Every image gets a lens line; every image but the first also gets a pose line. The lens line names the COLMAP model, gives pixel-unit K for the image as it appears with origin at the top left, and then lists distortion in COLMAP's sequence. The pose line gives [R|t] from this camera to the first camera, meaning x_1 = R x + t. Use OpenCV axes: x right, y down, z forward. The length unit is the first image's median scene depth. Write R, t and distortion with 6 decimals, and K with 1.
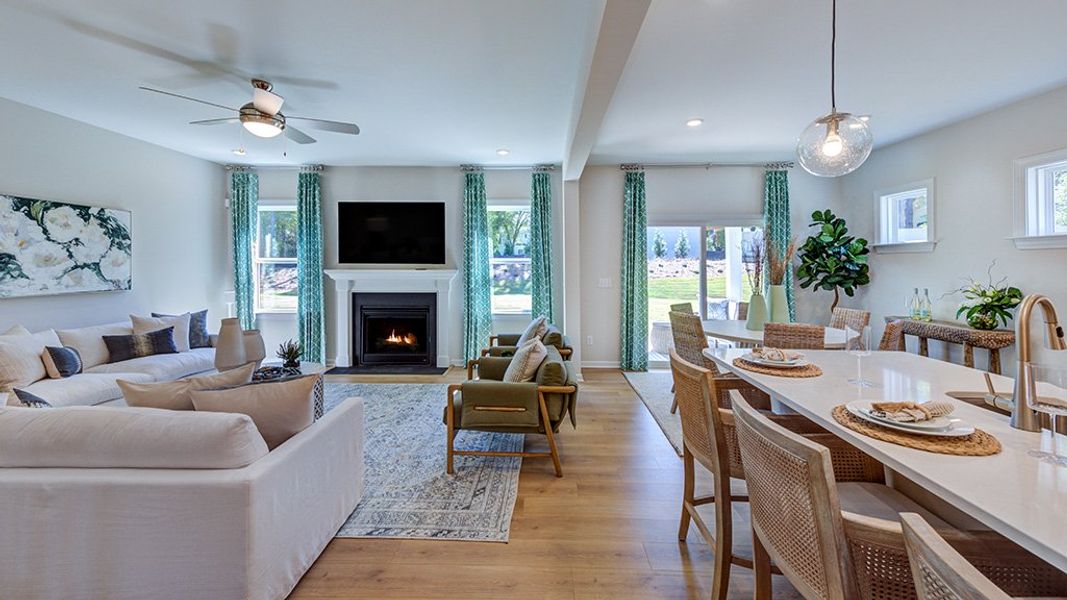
lens RADIAL K [[426.2, 0, 529.1], [0, 426.2, 268.1], [0, 0, 1]] dist [0.020672, -0.000380]
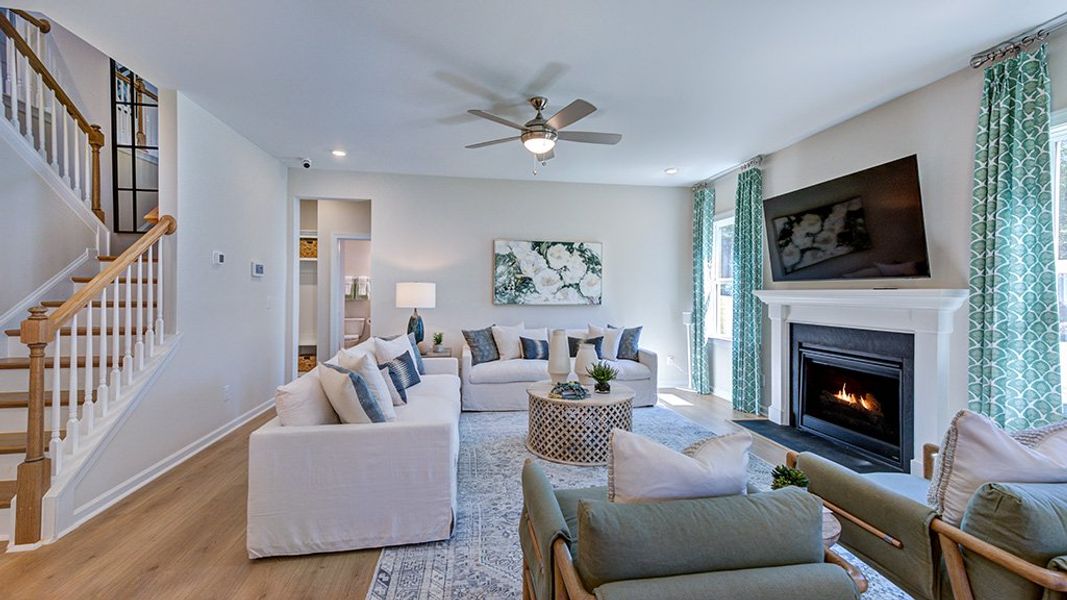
lens RADIAL K [[426.2, 0, 532.2], [0, 426.2, 299.7], [0, 0, 1]] dist [0.020672, -0.000380]
pose [[0.170863, 0.015904, -0.985166, 0.240087], [-0.017596, 0.999760, 0.013087, 0.019485], [0.985138, 0.015099, 0.171102, 0.507569]]
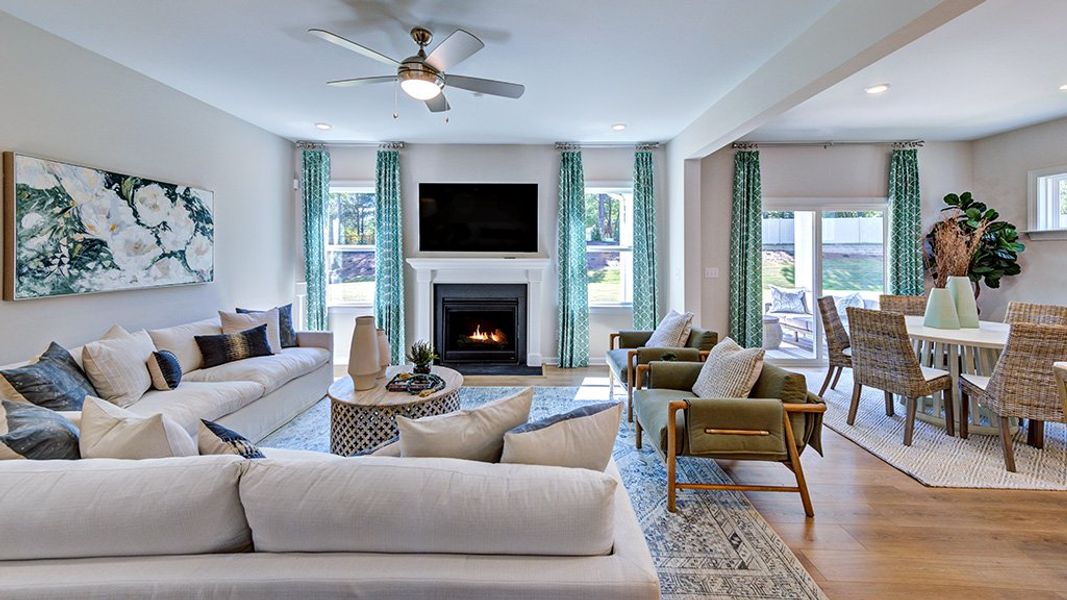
lens RADIAL K [[426.2, 0, 520.7], [0, 426.2, 254.9], [0, 0, 1]] dist [0.020672, -0.000380]
pose [[0.999841, 0.000724, 0.017839, -0.274392], [-0.000679, 0.999997, -0.002521, -0.001518], [-0.017841, 0.002508, 0.999838, 0.108521]]
